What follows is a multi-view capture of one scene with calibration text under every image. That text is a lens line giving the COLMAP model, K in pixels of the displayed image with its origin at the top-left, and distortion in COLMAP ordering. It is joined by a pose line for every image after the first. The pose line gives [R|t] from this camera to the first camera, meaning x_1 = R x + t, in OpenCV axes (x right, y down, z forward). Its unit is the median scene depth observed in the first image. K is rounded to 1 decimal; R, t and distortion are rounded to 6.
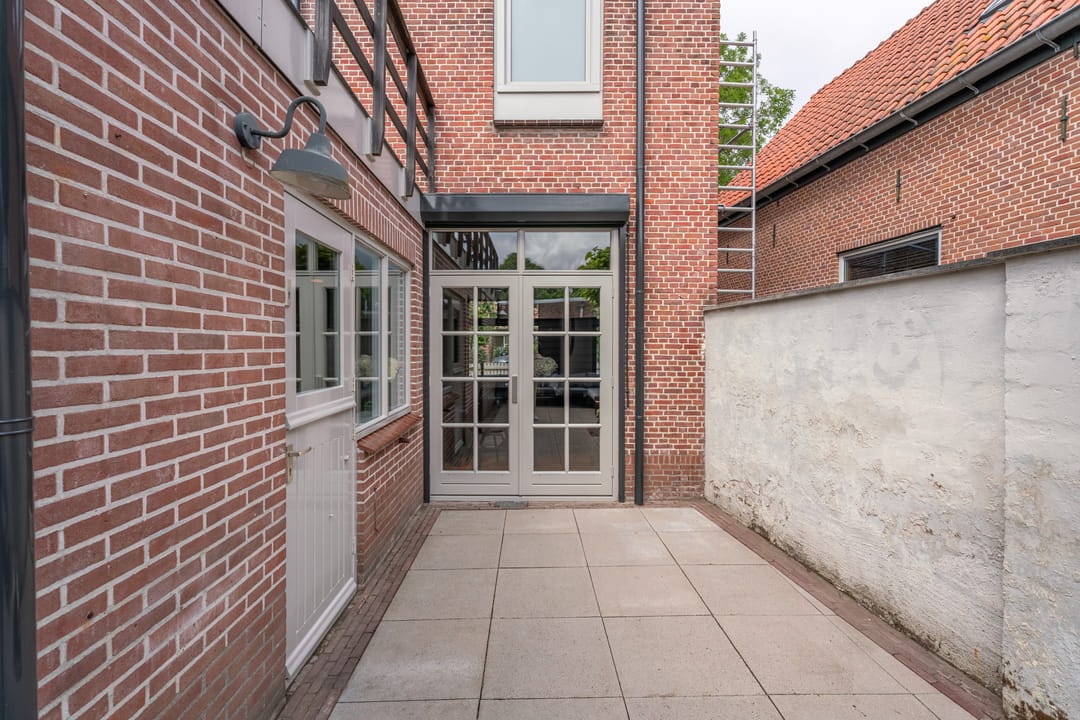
lens RADIAL K [[480.5, 0, 531.3], [0, 480.5, 353.0], [0, 0, 1]] dist [-0.002868, 0.001171]
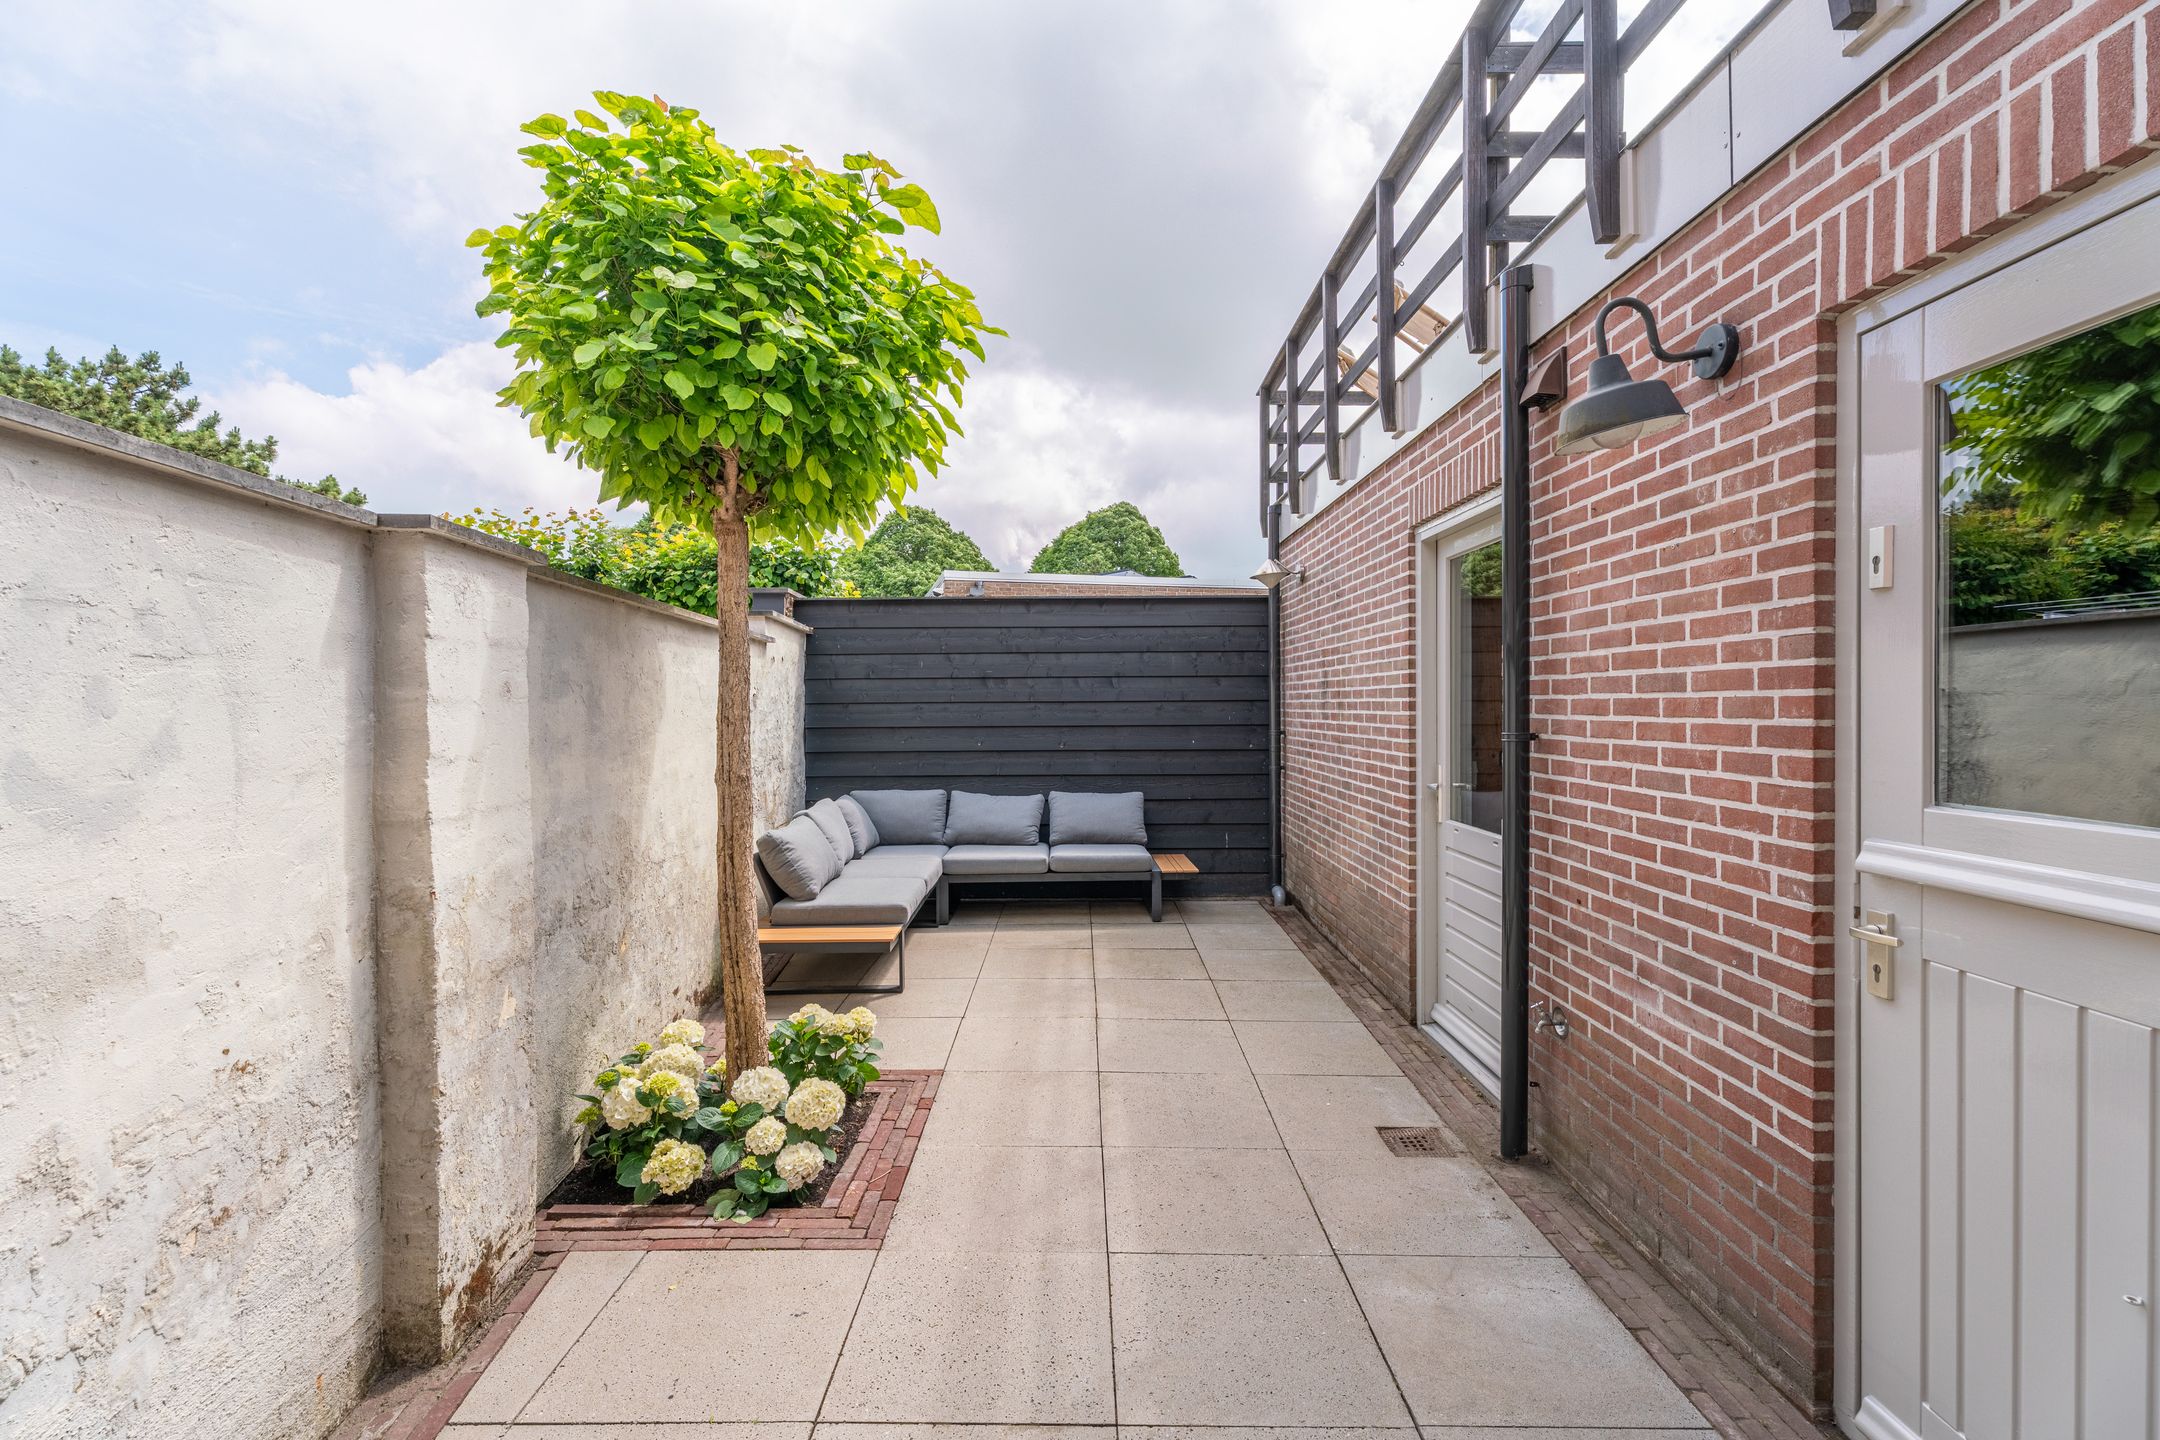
lens RADIAL K [[961.0, 0, 1083.4], [0, 961.0, 715.1], [0, 0, 1]] dist [-0.002868, 0.001171]
pose [[-0.999948, 0.006552, -0.007865, 0.291955], [0.006370, 0.999717, 0.022932, -0.011993], [0.008013, 0.022880, -0.999706, 2.481165]]
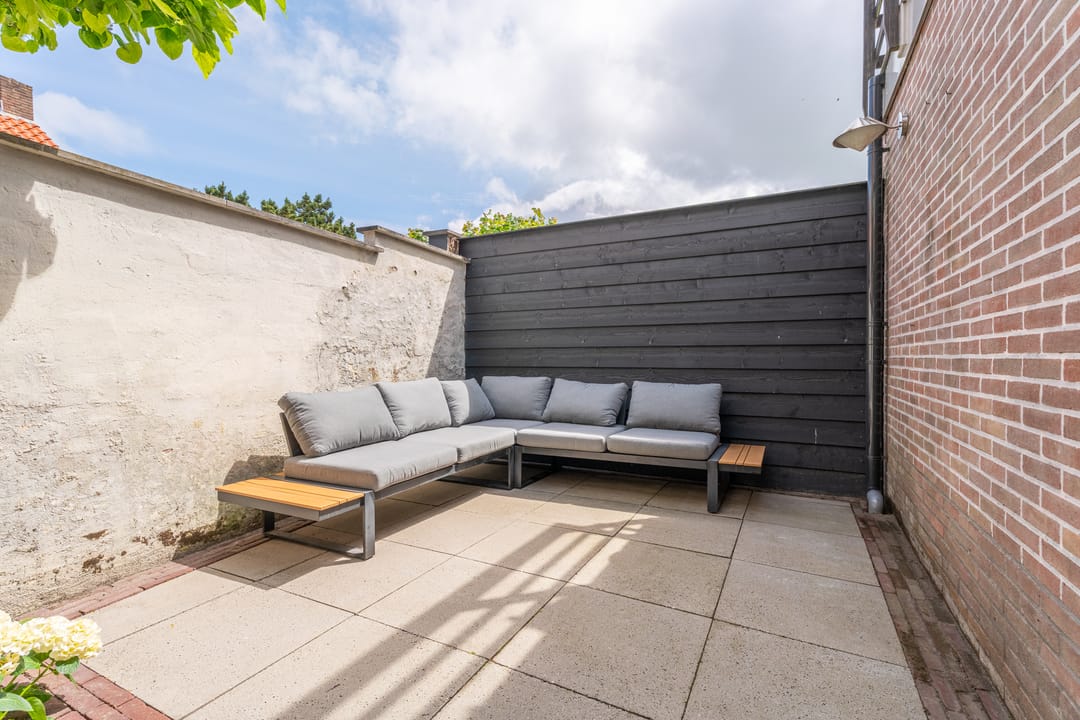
lens RADIAL K [[480.5, 0, 542.0], [0, 480.5, 363.9], [0, 0, 1]] dist [-0.002868, 0.001171]
pose [[-0.885470, -0.000297, 0.464697, 0.039371], [0.010754, 0.999719, 0.021132, 0.110704], [-0.464572, 0.023709, -0.885218, 1.685517]]
